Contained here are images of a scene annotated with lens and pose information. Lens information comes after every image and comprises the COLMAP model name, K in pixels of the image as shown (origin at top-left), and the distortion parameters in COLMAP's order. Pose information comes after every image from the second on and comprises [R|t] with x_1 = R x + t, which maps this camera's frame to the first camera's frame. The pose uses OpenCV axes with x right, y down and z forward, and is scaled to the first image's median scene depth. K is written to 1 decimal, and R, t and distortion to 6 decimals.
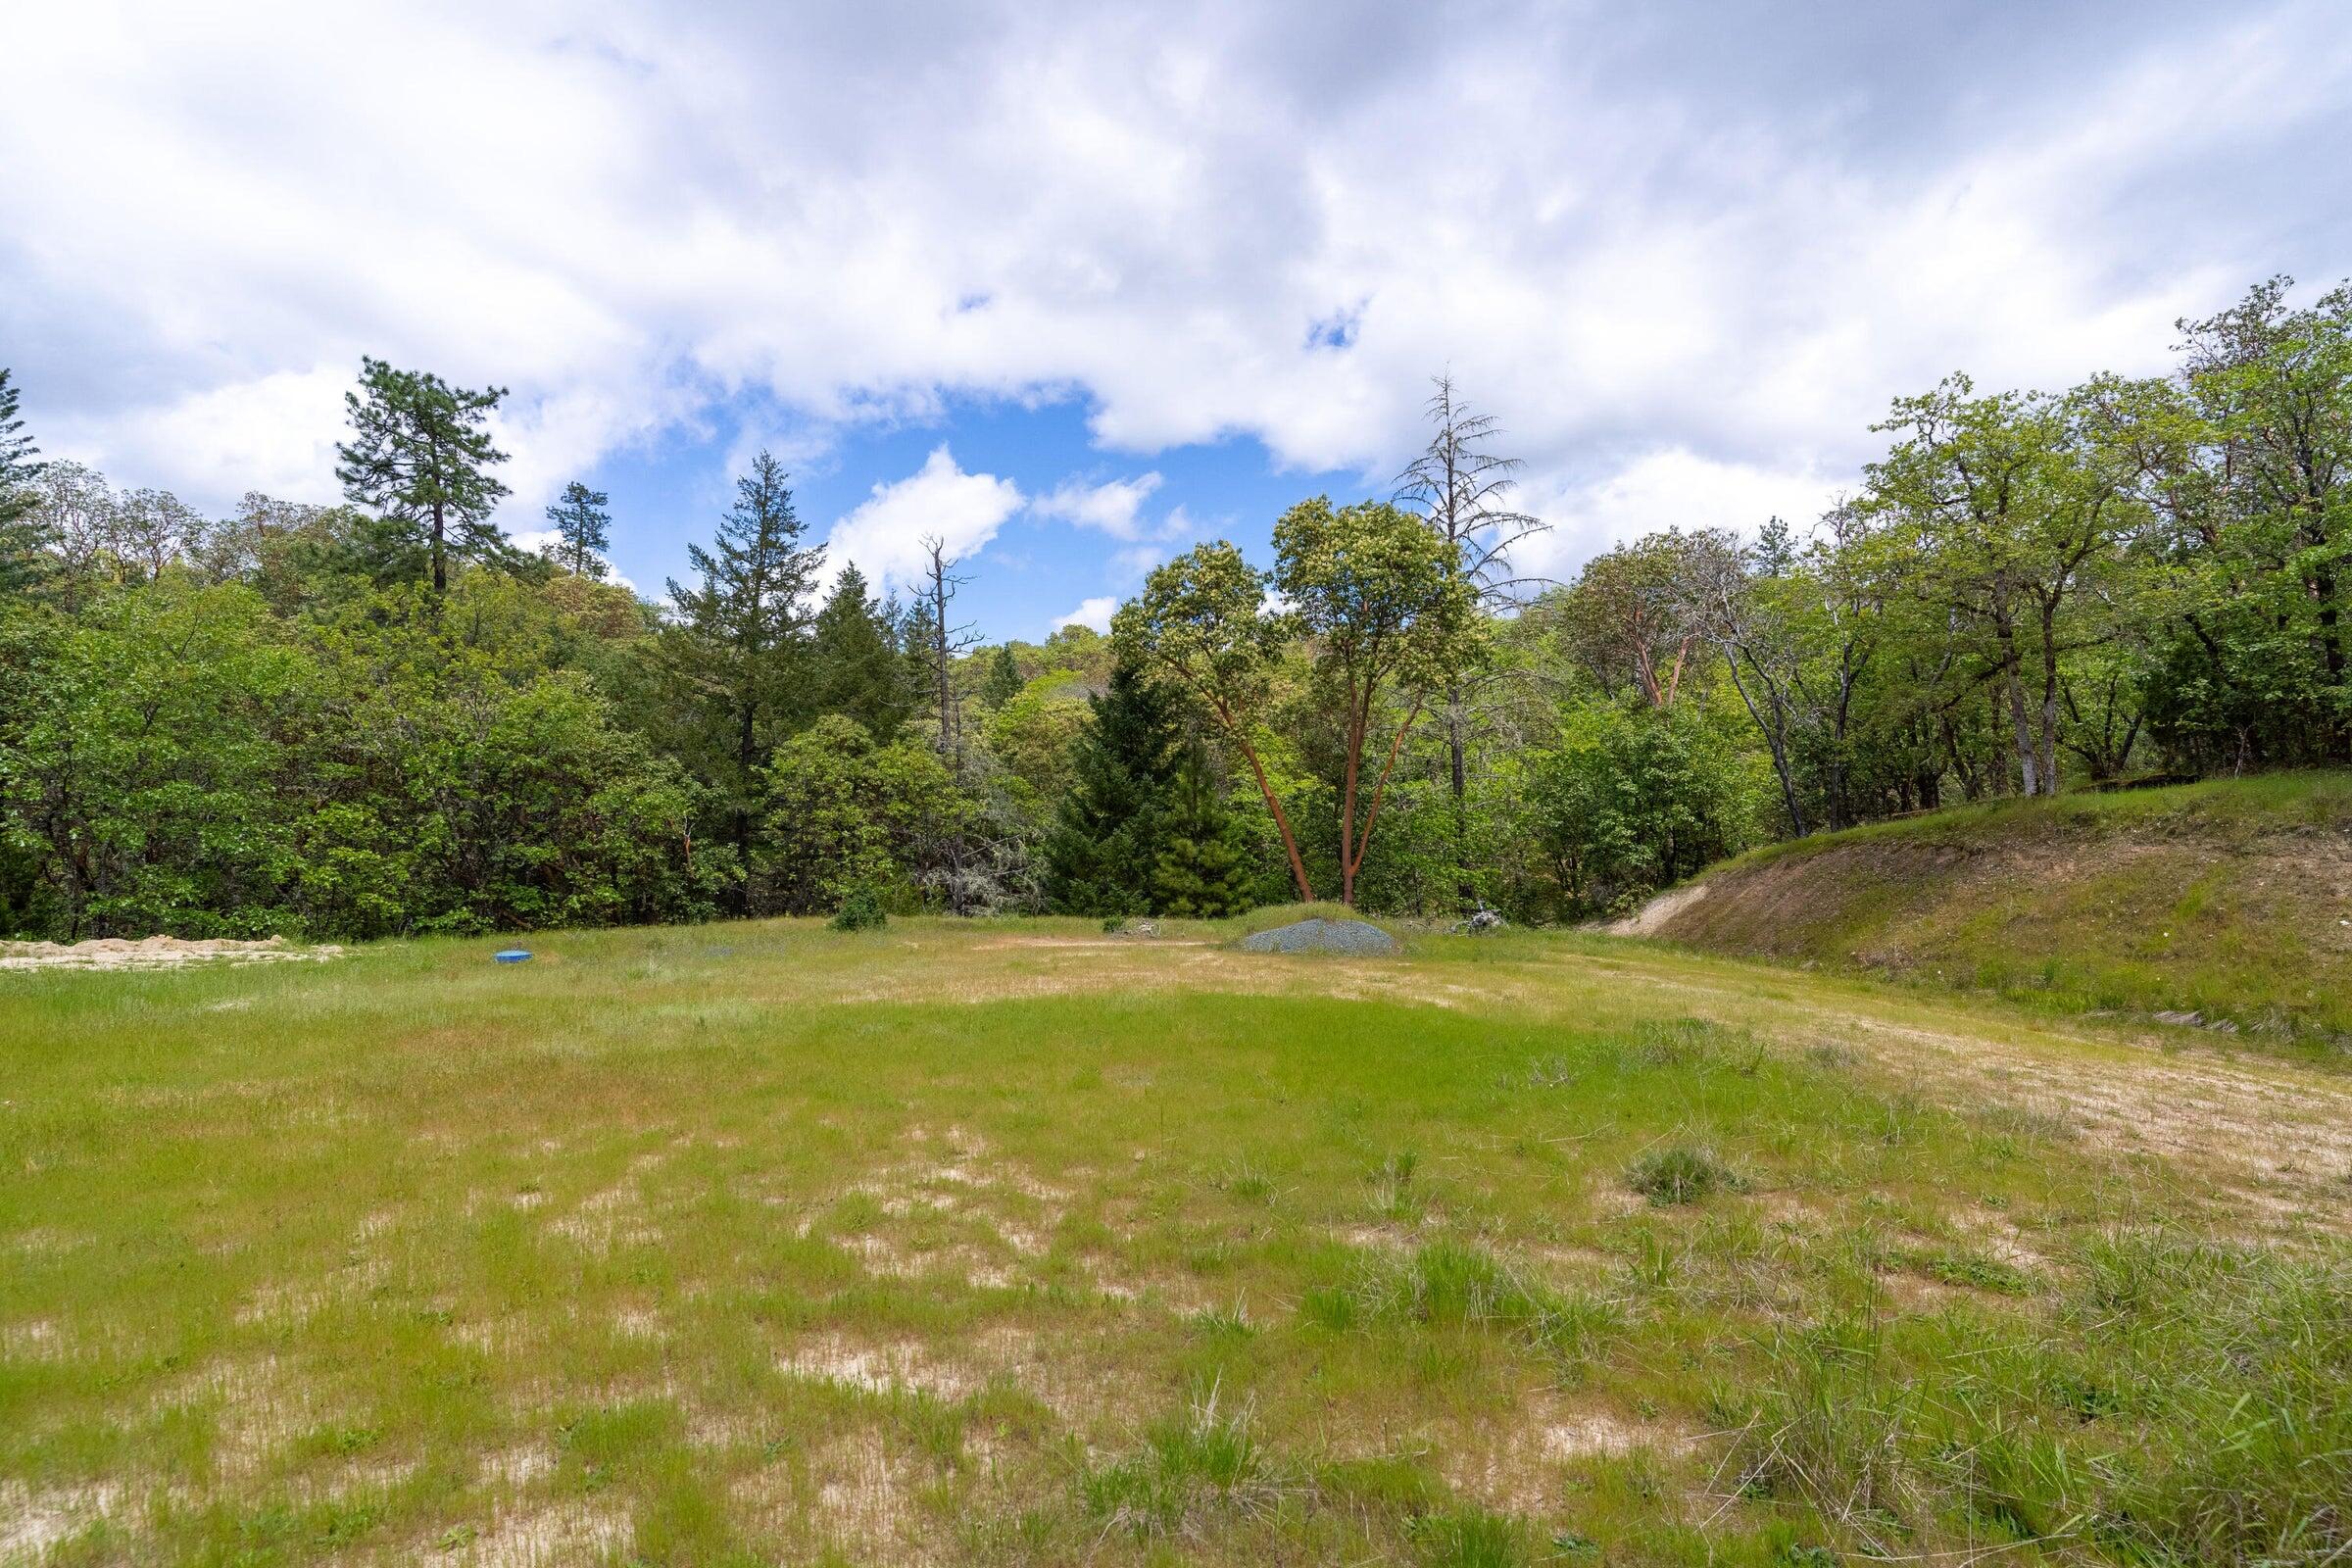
lens RADIAL K [[1114.6, 0, 1170.3], [0, 1114.6, 780.2], [0, 0, 1]] dist [0.001997, 0.000281]
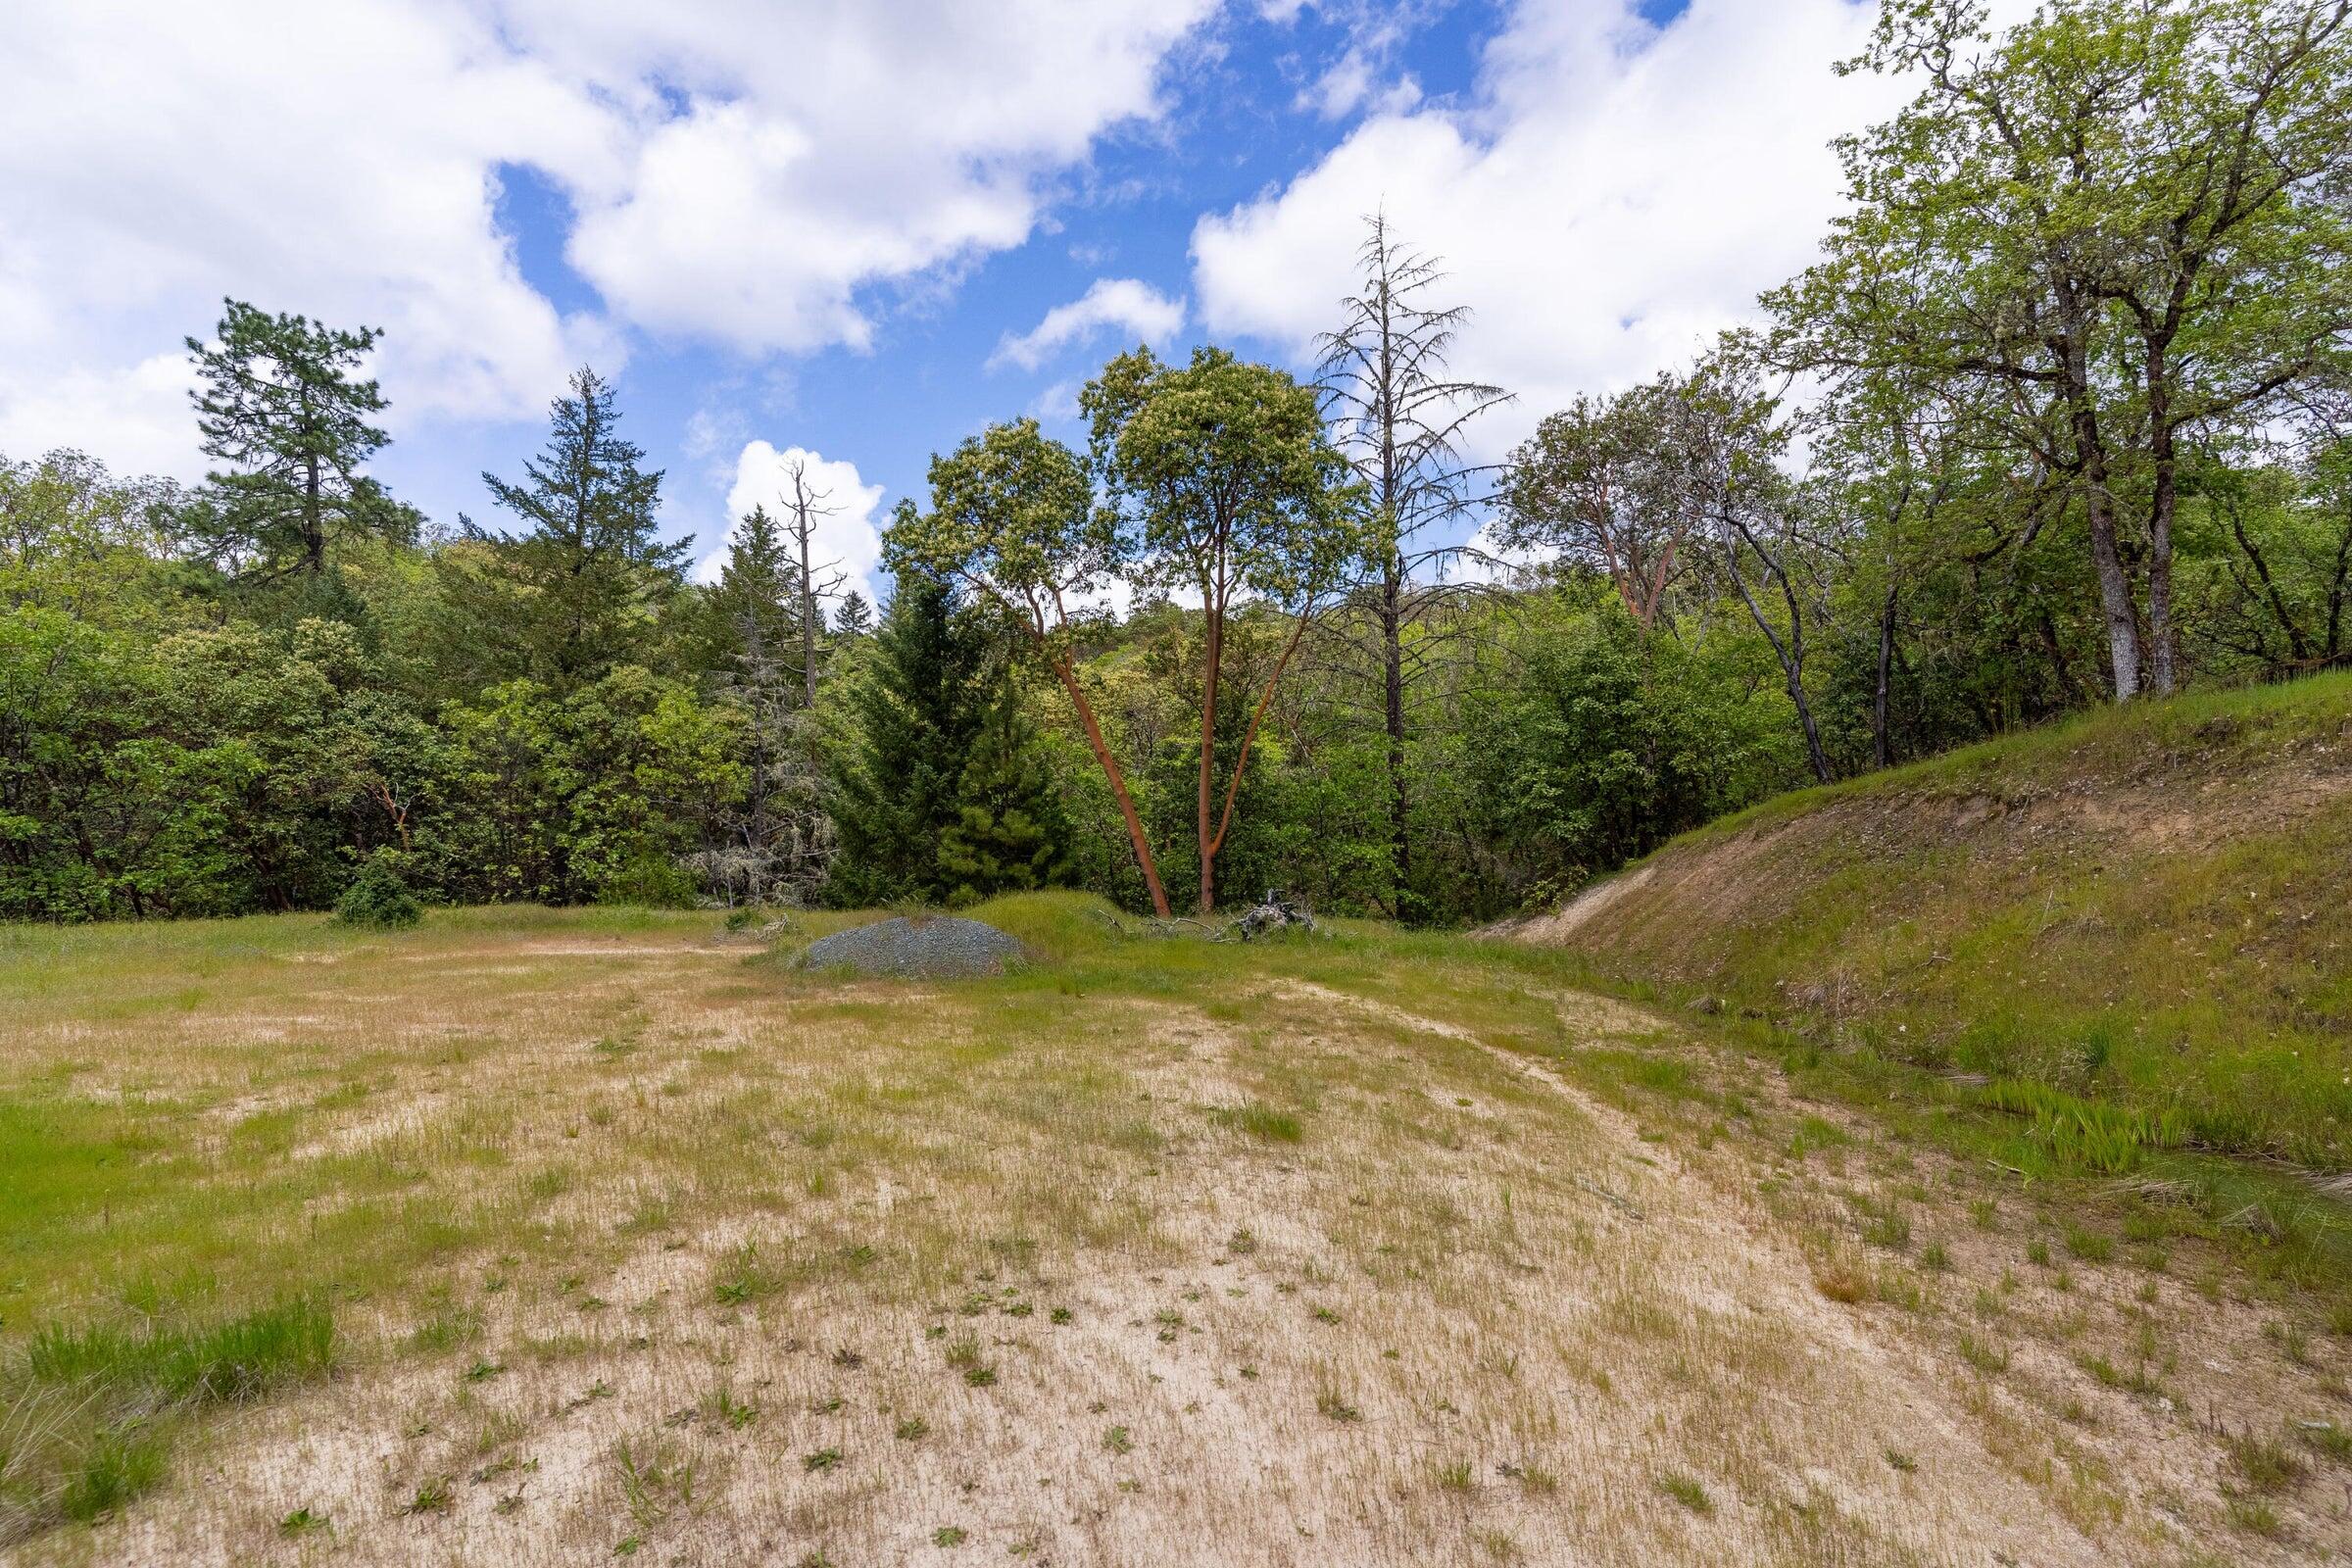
lens RADIAL K [[1114.6, 0, 1170.3], [0, 1114.6, 780.2], [0, 0, 1]] dist [0.001997, 0.000281]
pose [[0.991422, -0.010568, -0.130272, 0.249248], [0.012013, 0.999875, 0.010308, 0.027873], [0.130147, -0.011784, 0.991425, 0.262196]]
